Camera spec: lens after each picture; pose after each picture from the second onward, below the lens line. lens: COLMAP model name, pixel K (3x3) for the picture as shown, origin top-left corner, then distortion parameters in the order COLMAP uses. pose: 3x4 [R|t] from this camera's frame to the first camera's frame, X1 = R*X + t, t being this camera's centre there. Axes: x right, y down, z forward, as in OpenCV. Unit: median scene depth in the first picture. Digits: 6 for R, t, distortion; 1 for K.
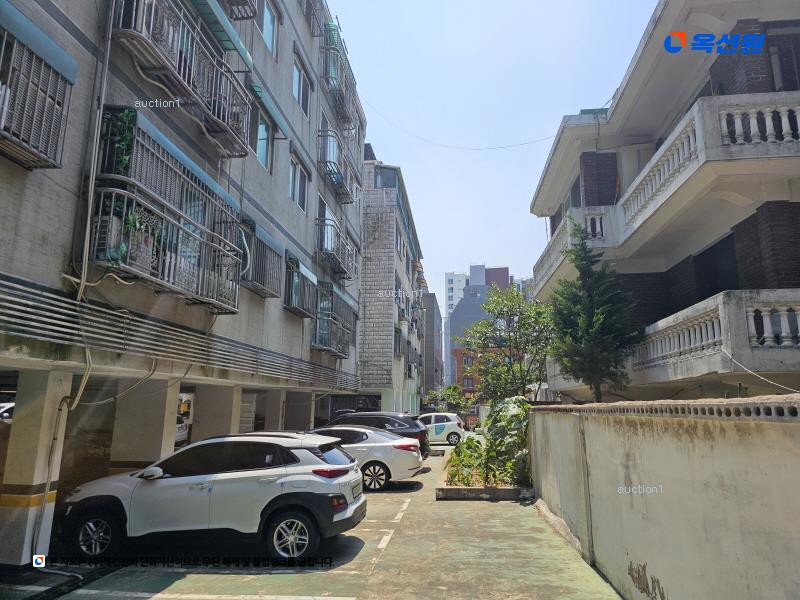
lens RADIAL K [[541.4, 0, 394.6], [0, 541.4, 296.5], [0, 0, 1]] dist [0.044199, -0.030847]
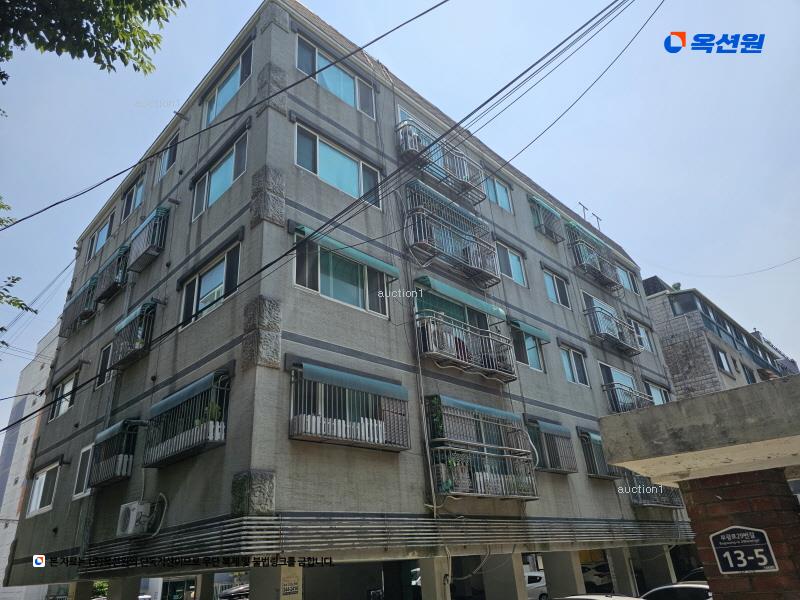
lens RADIAL K [[541.4, 0, 394.6], [0, 541.4, 296.5], [0, 0, 1]] dist [0.044199, -0.030847]
pose [[0.786495, -0.333412, -0.519868, 0.425351], [0.196486, 0.933105, -0.301179, -0.140379], [0.585508, 0.134728, 0.799393, -0.520439]]
